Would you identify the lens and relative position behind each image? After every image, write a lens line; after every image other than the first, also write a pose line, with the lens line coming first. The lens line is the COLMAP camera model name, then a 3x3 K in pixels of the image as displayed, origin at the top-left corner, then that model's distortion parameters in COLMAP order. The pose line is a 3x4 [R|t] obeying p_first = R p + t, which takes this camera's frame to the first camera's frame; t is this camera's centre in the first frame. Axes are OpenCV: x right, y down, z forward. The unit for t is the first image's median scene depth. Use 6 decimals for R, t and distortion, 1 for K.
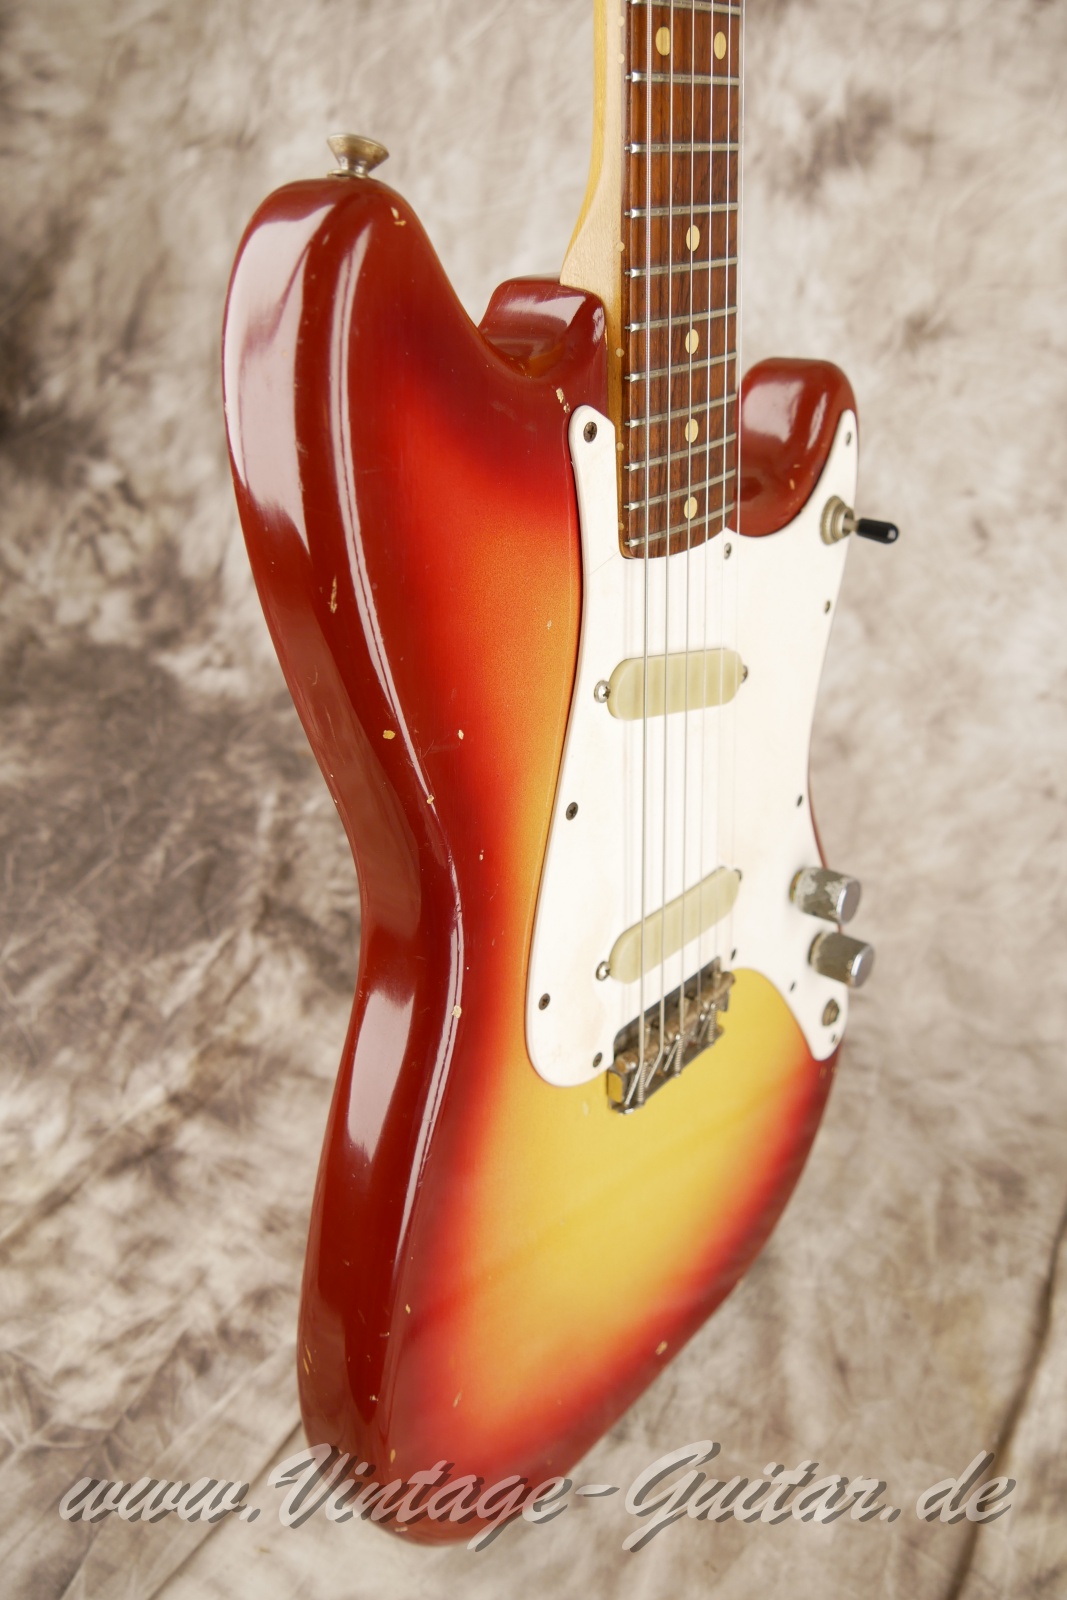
lens RADIAL K [[1320.6, 0, 560.7], [0, 1320.6, 798.5], [0, 0, 1]] dist [-0.072137, 0.036106]
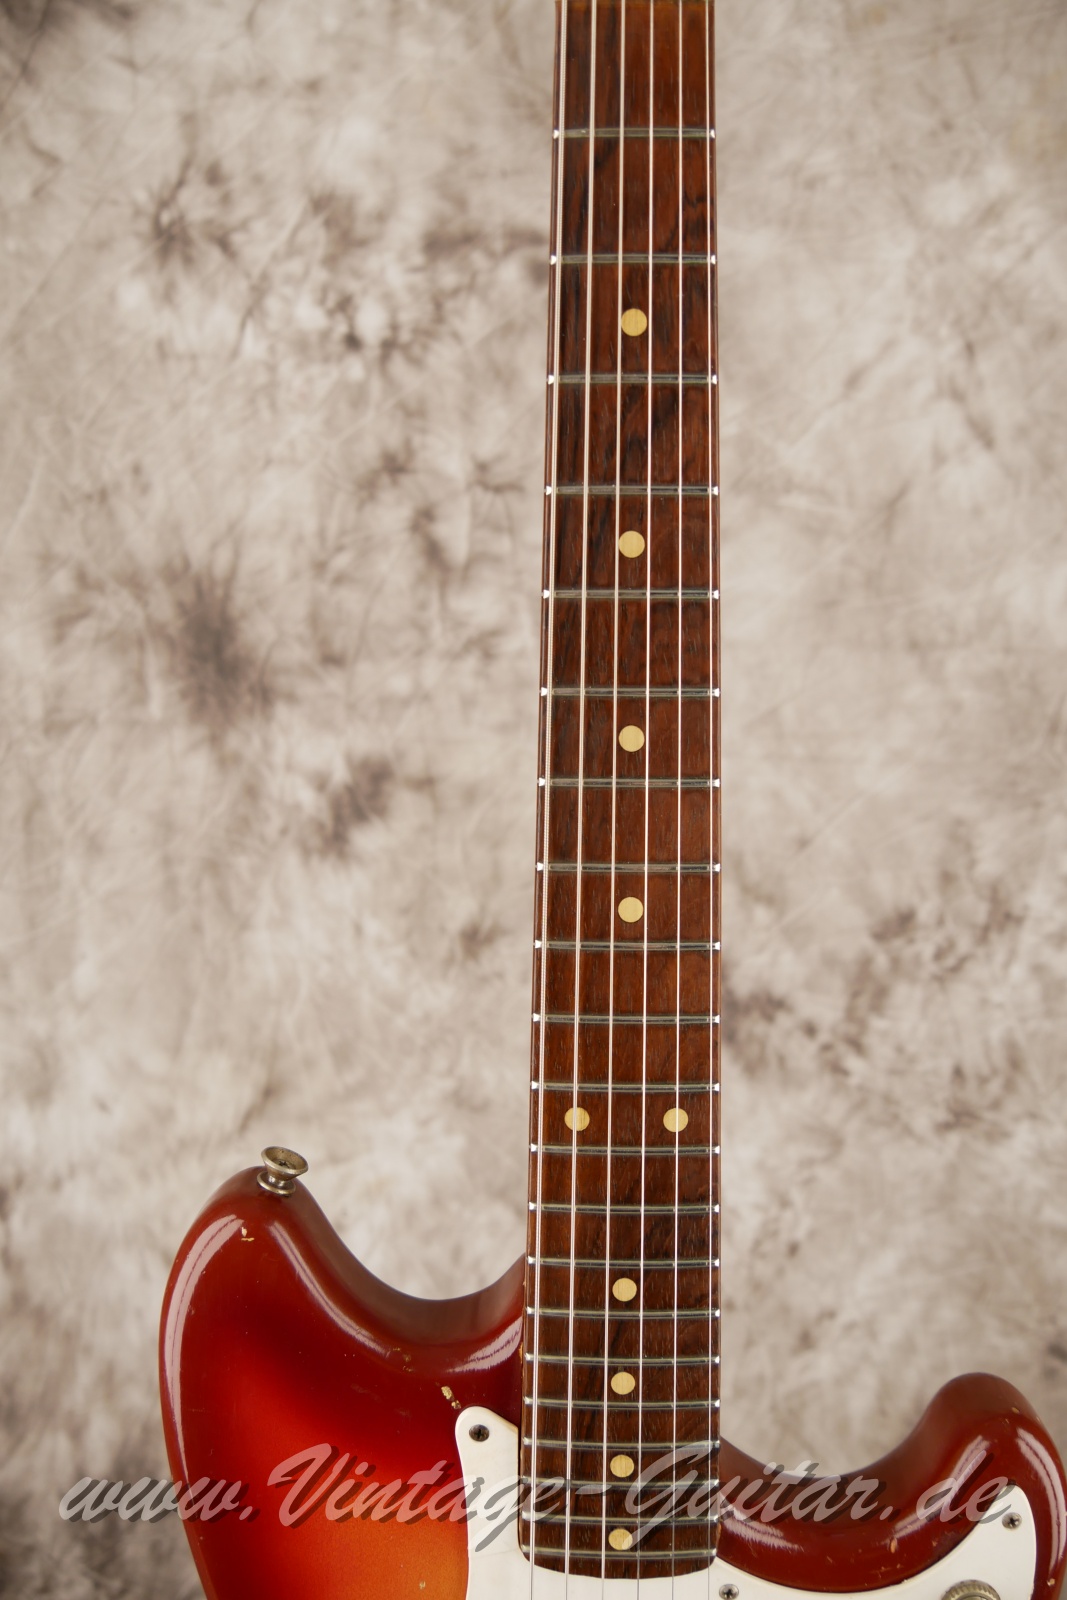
lens RADIAL K [[1320.6, 0, 545.0], [0, 1320.6, 793.8], [0, 0, 1]] dist [-0.072137, 0.036106]
pose [[0.905725, -0.264783, 0.330988, -0.005324], [0.341072, 0.918901, -0.198218, -0.240110], [-0.251661, 0.292421, 0.922581, -0.072260]]
